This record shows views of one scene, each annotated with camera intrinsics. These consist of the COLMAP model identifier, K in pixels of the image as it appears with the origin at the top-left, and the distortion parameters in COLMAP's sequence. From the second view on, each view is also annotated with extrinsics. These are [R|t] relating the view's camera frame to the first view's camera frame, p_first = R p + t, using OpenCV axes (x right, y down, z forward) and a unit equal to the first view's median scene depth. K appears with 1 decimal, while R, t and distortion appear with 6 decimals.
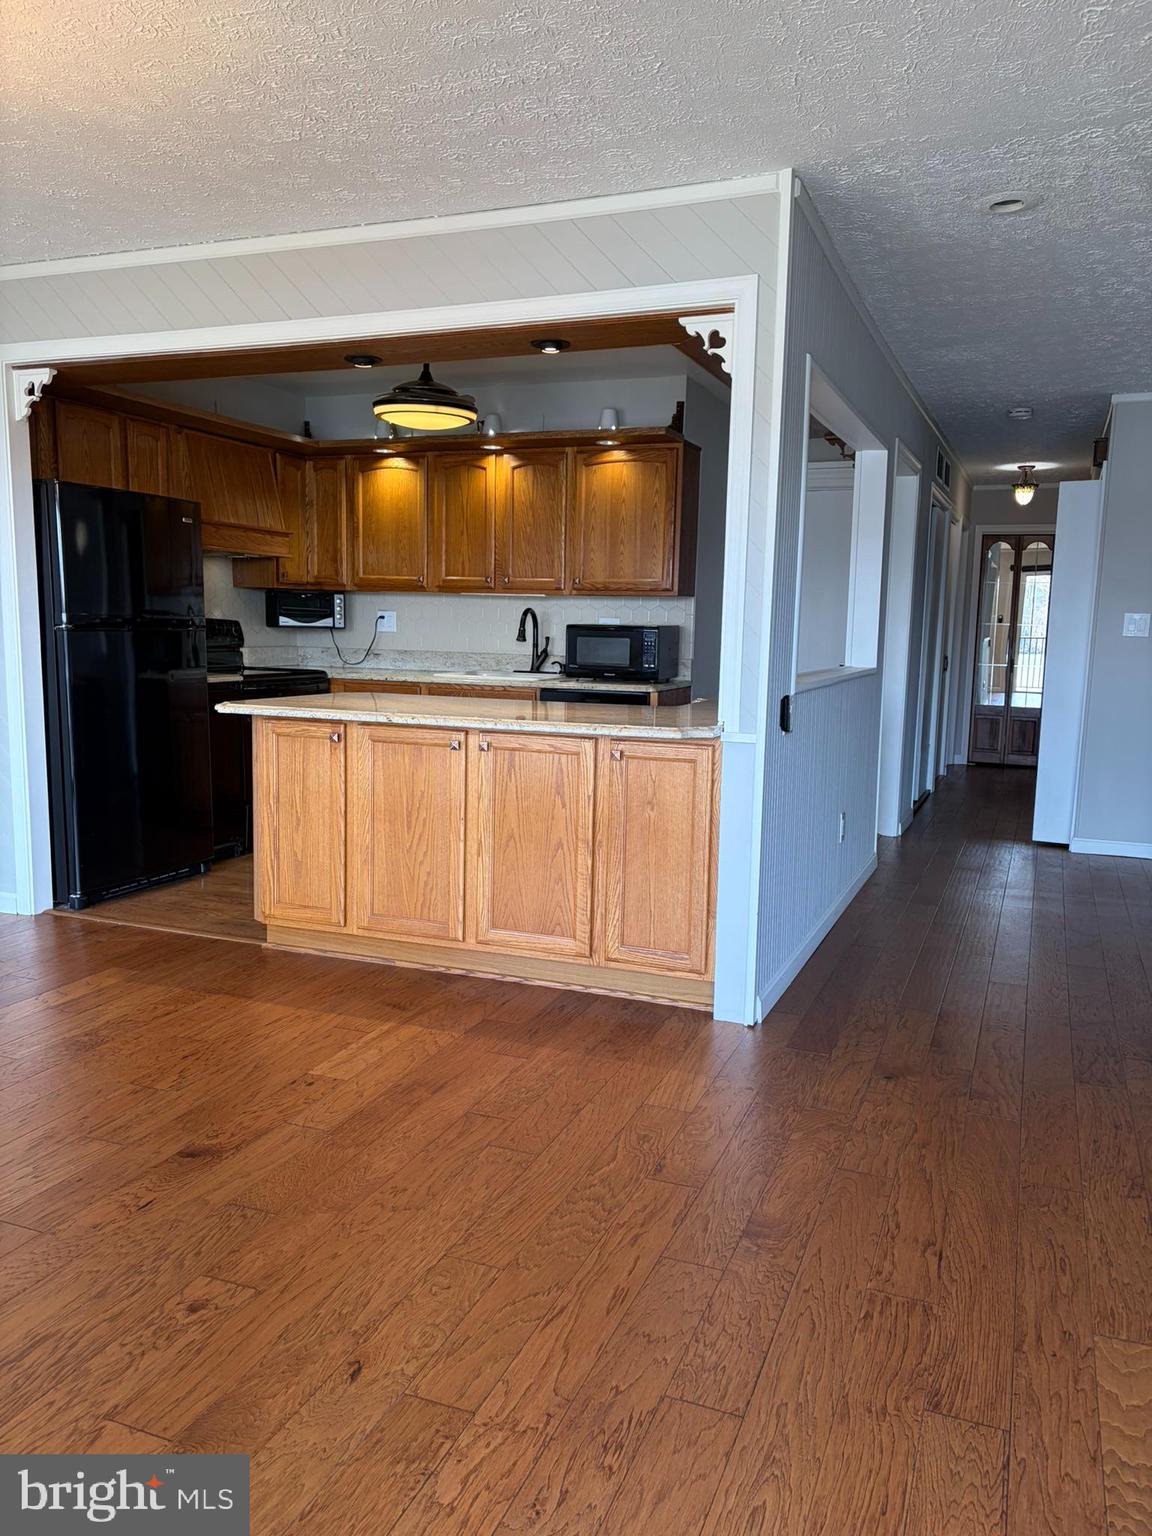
lens RADIAL K [[1153.5, 0, 577.1], [0, 1153.5, 775.5], [0, 0, 1]] dist [0.064012, -0.067369]
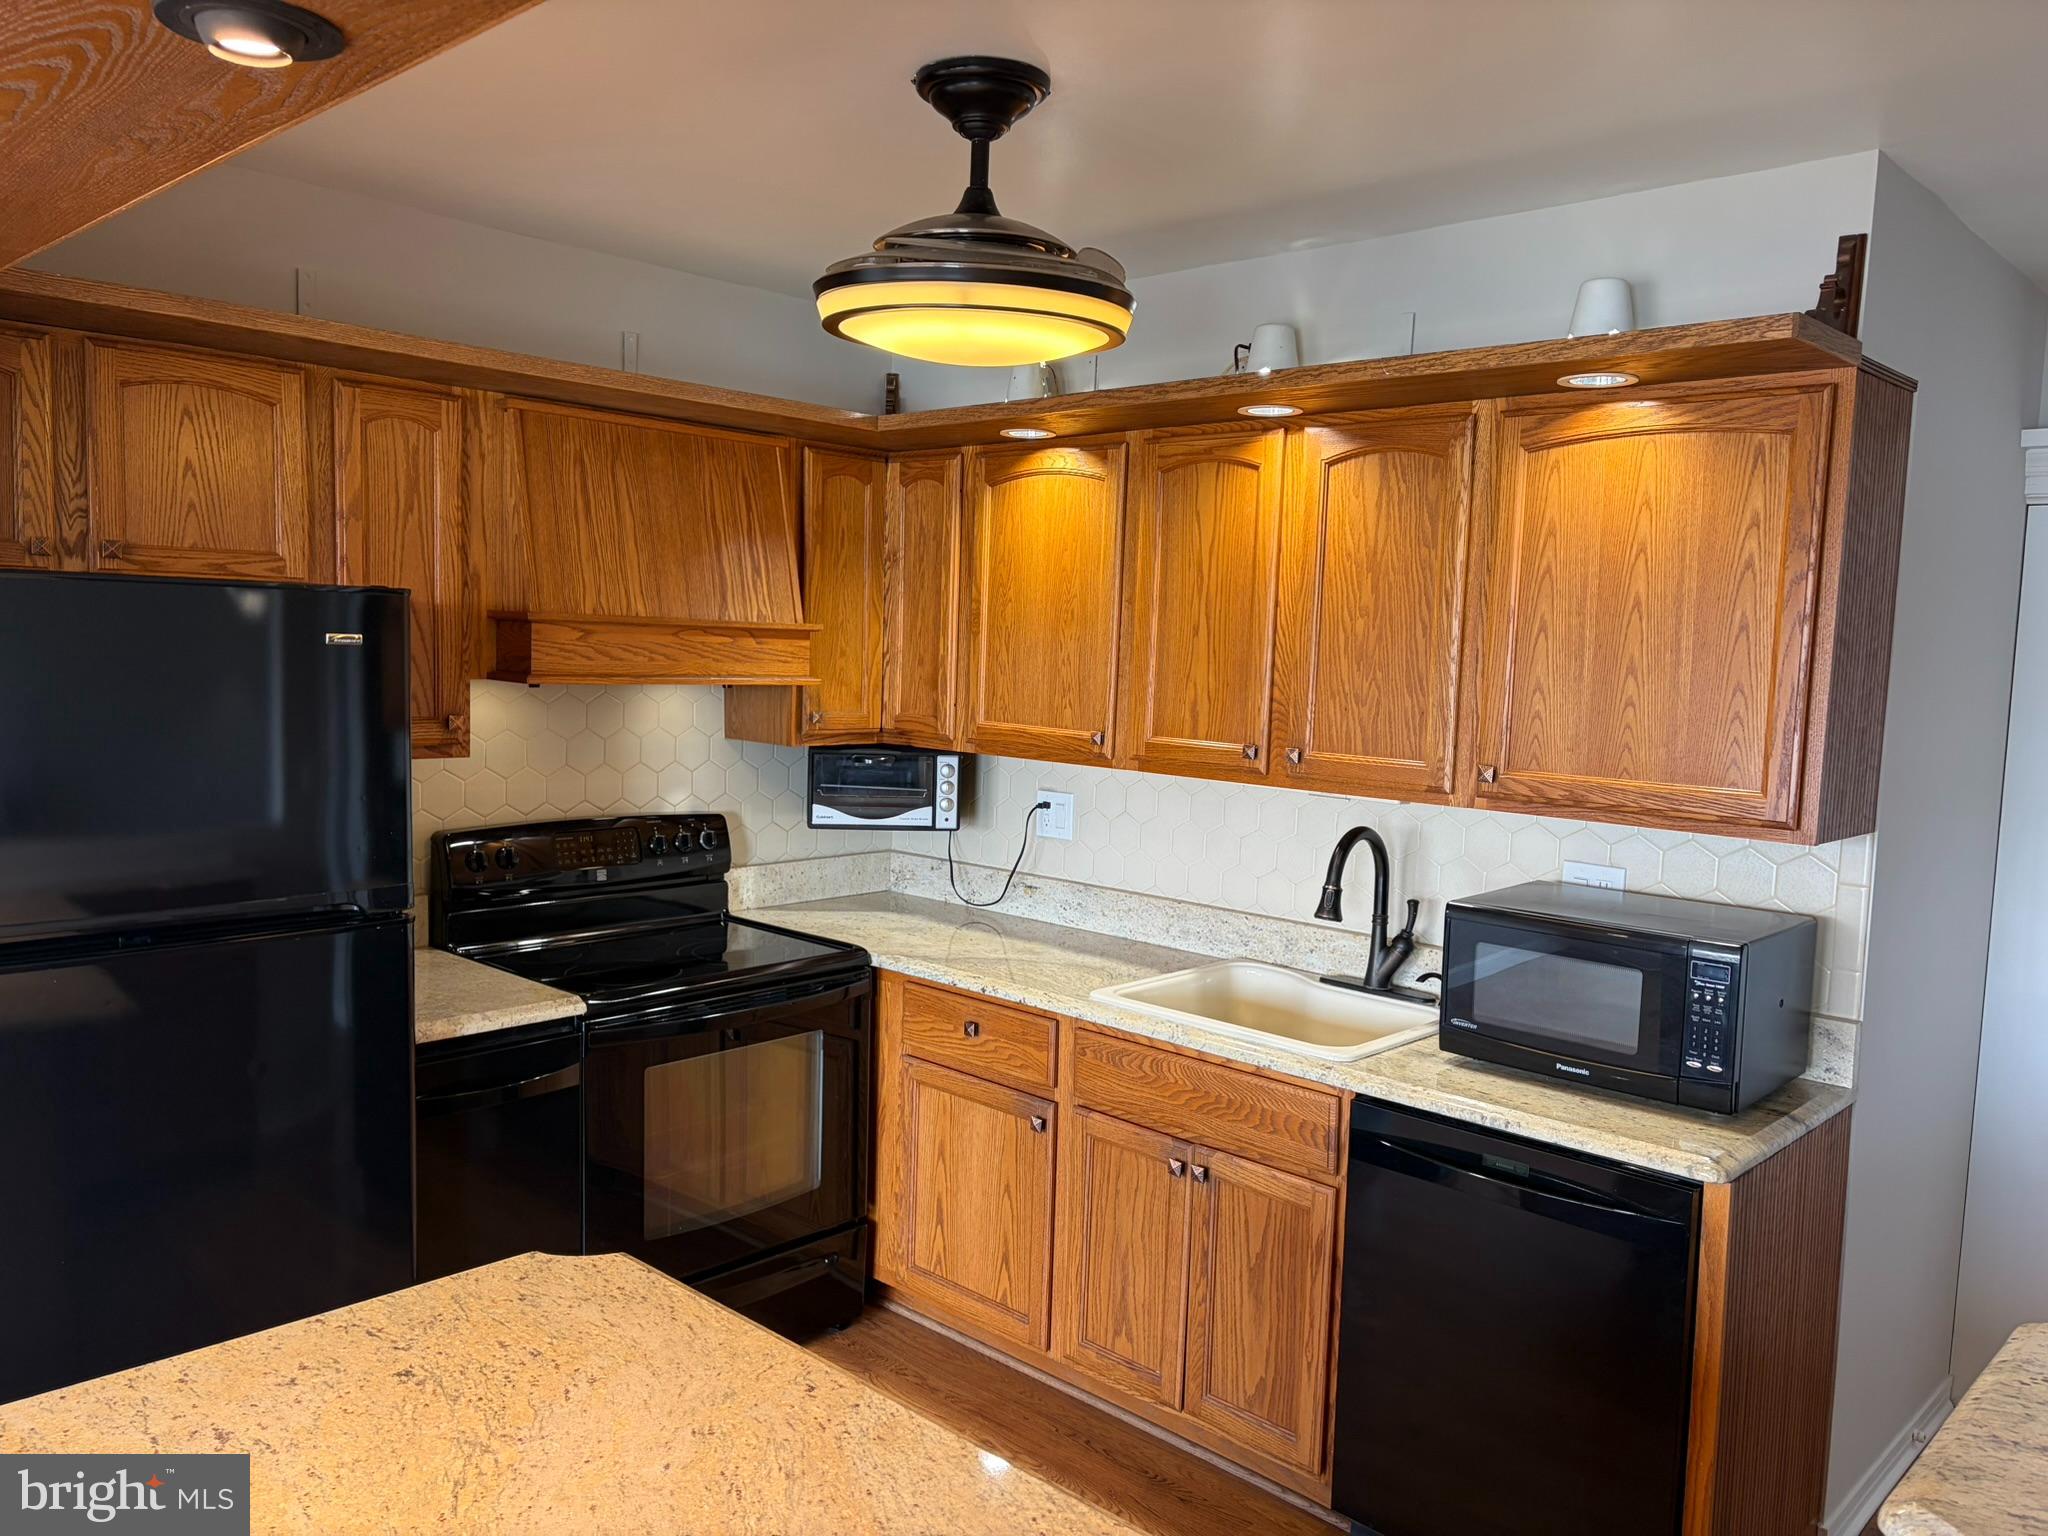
lens RADIAL K [[1538.0, 0, 1021.2], [0, 1538.0, 780.1], [0, 0, 1]] dist [0.064012, -0.067369]
pose [[0.933153, 0.042075, -0.357009, 0.034785], [-0.060241, 0.997386, -0.039913, -0.138838], [0.354396, 0.058751, 0.933248, 0.510742]]
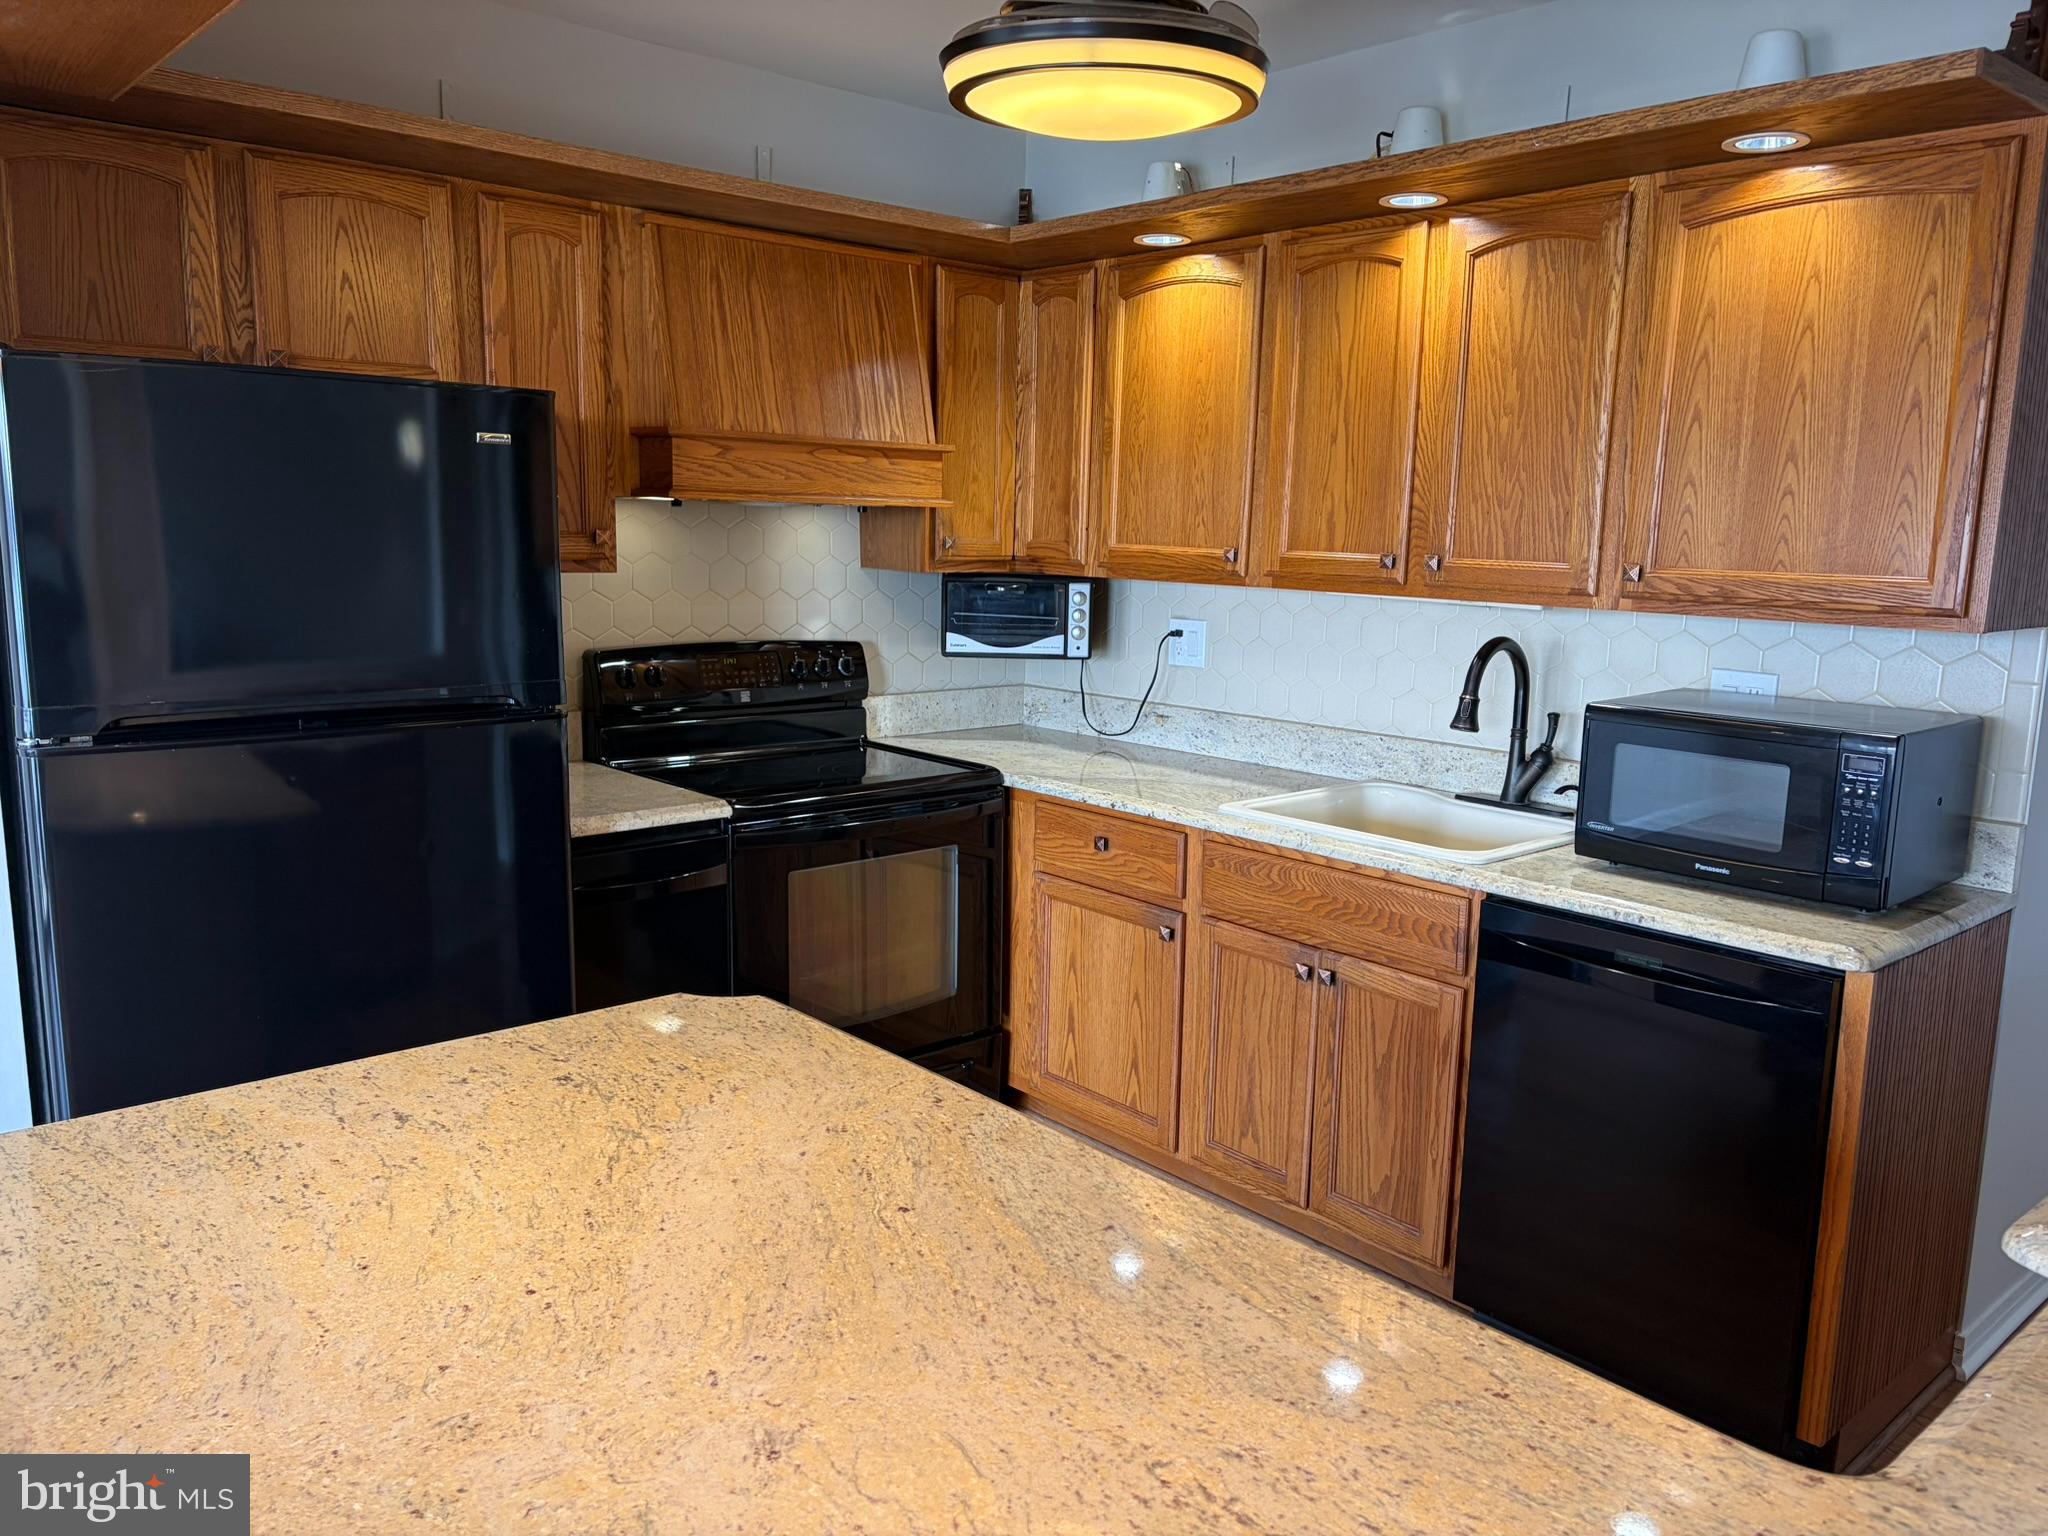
lens RADIAL K [[1538.0, 0, 1024.7], [0, 1538.0, 777.5], [0, 0, 1]] dist [0.064012, -0.067369]
pose [[0.897766, 0.072920, -0.434395, 0.040960], [-0.062207, 0.997307, 0.038850, -0.114668], [0.436058, -0.007856, 0.899884, 0.509124]]
